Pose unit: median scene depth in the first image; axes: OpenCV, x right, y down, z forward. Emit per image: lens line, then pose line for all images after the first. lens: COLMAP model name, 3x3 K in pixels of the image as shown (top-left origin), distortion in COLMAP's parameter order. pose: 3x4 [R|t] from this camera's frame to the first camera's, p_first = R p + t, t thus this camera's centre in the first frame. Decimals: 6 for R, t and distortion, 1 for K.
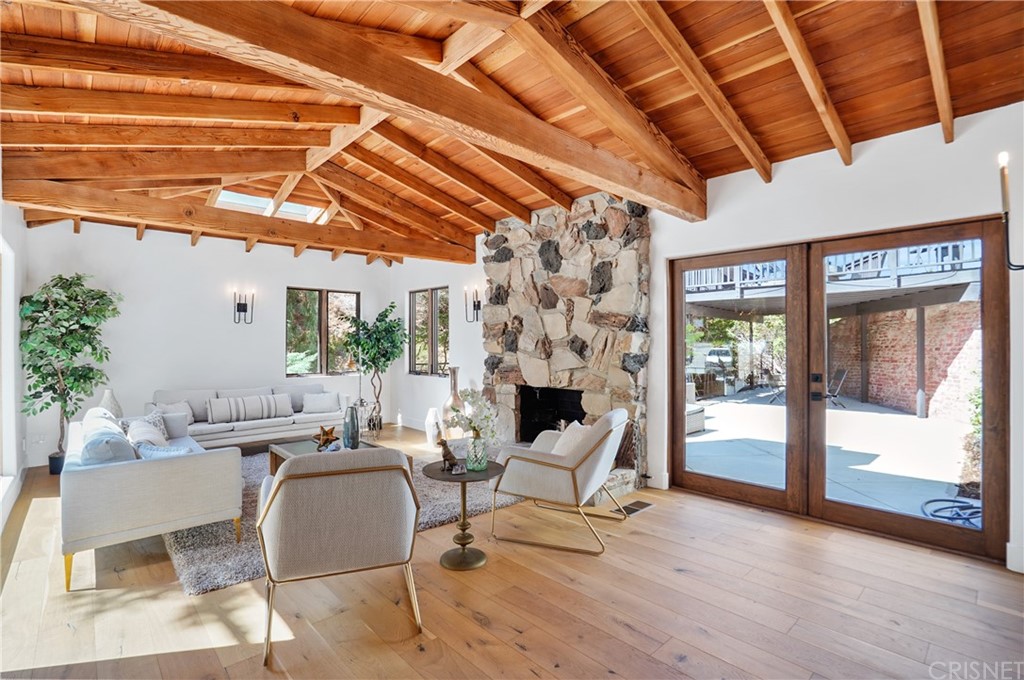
lens RADIAL K [[479.9, 0, 510.6], [0, 479.9, 330.0], [0, 0, 1]] dist [-0.044098, 0.016774]
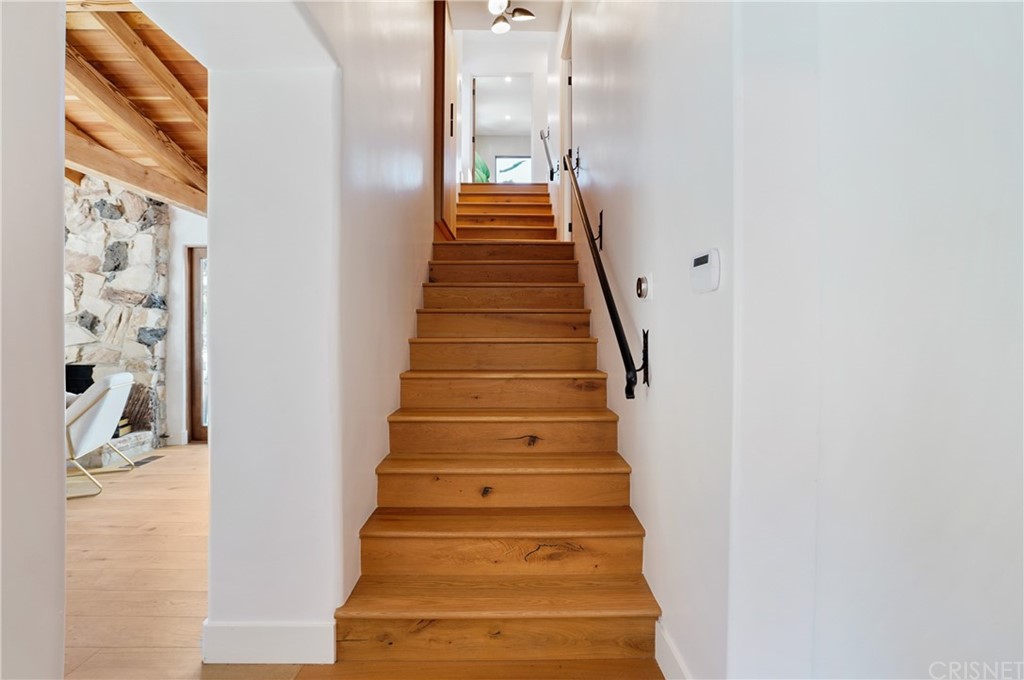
lens RADIAL K [[479.9, 0, 510.6], [0, 479.9, 330.0], [0, 0, 1]] dist [-0.044098, 0.016774]
pose [[0.684198, -0.002492, 0.729292, 0.031984], [-0.019331, 0.999581, 0.021551, 0.014303], [-0.729040, -0.028843, 0.683864, -0.359627]]
